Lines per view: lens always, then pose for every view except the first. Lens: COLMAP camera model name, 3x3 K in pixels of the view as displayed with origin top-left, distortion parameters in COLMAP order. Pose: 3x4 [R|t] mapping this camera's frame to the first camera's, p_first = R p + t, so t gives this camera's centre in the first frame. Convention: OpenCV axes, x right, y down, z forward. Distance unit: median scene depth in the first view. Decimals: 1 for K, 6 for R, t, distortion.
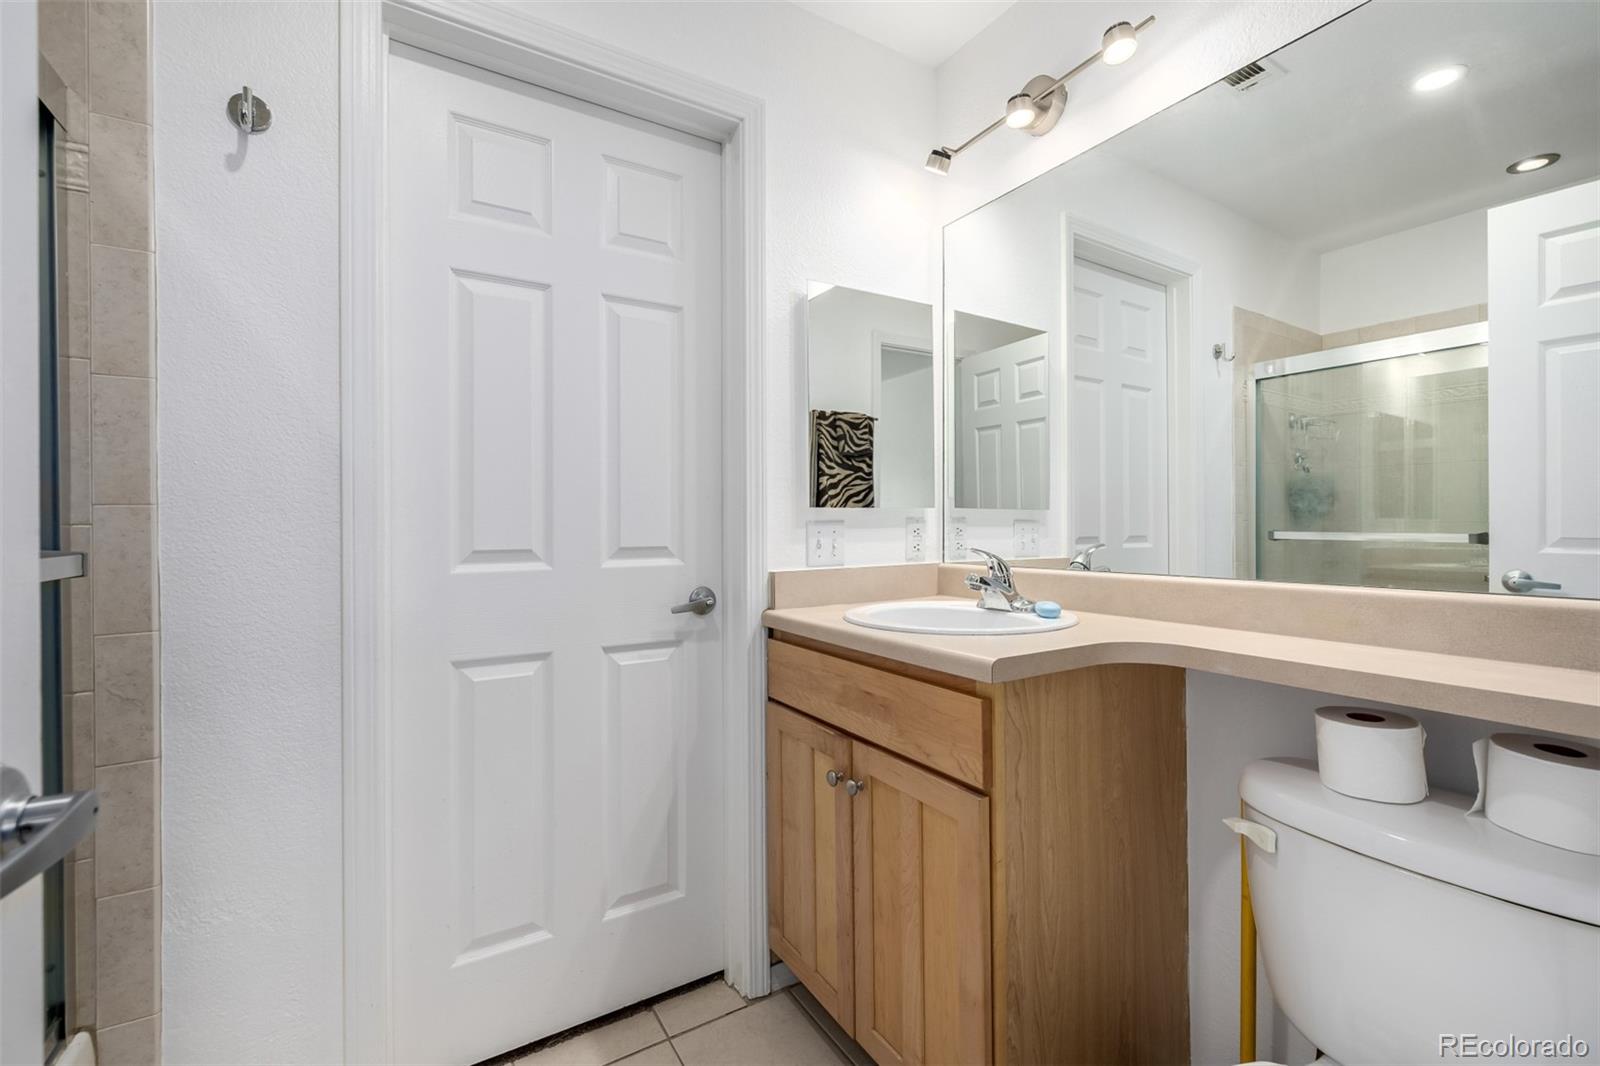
lens RADIAL K [[667.9, 0, 799.2], [0, 667.9, 530.0], [0, 0, 1]] dist [0.001564, -0.000286]
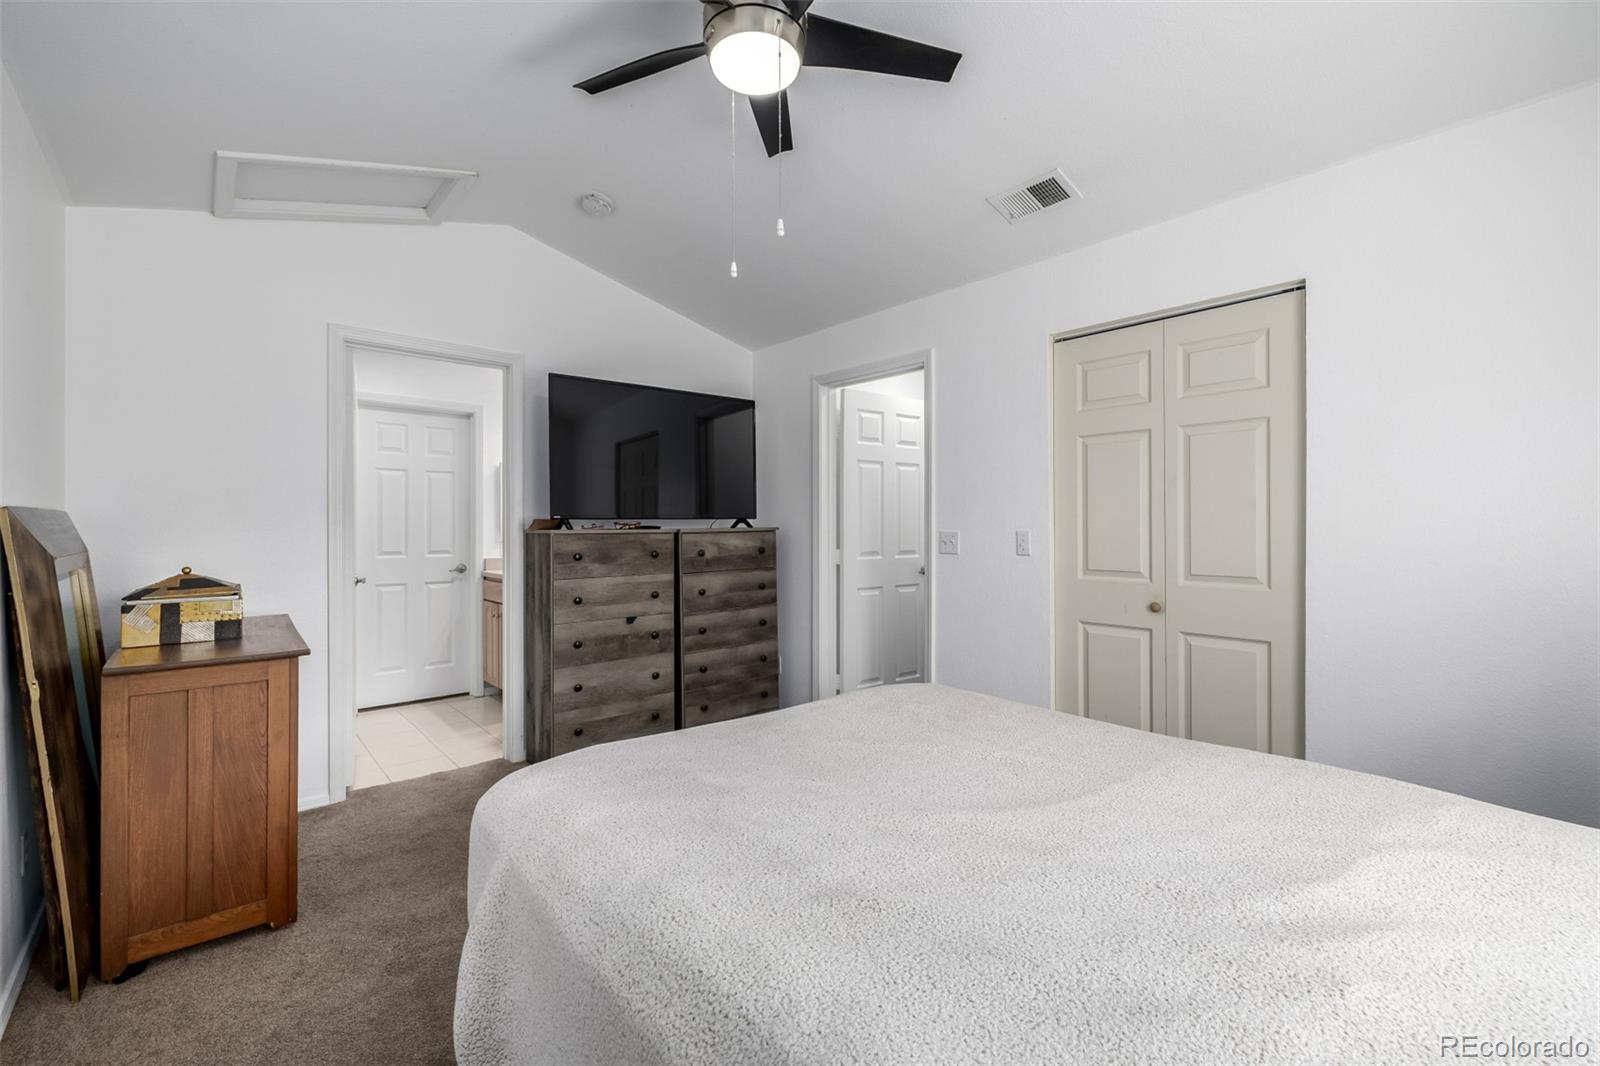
lens RADIAL K [[667.9, 0, 797.5], [0, 667.9, 525.5], [0, 0, 1]] dist [0.001564, -0.000286]
pose [[0.984496, 0.003049, 0.175380, 0.793924], [-0.002369, 0.999989, -0.004085, -0.075715], [-0.175391, 0.003607, 0.984492, -2.167340]]
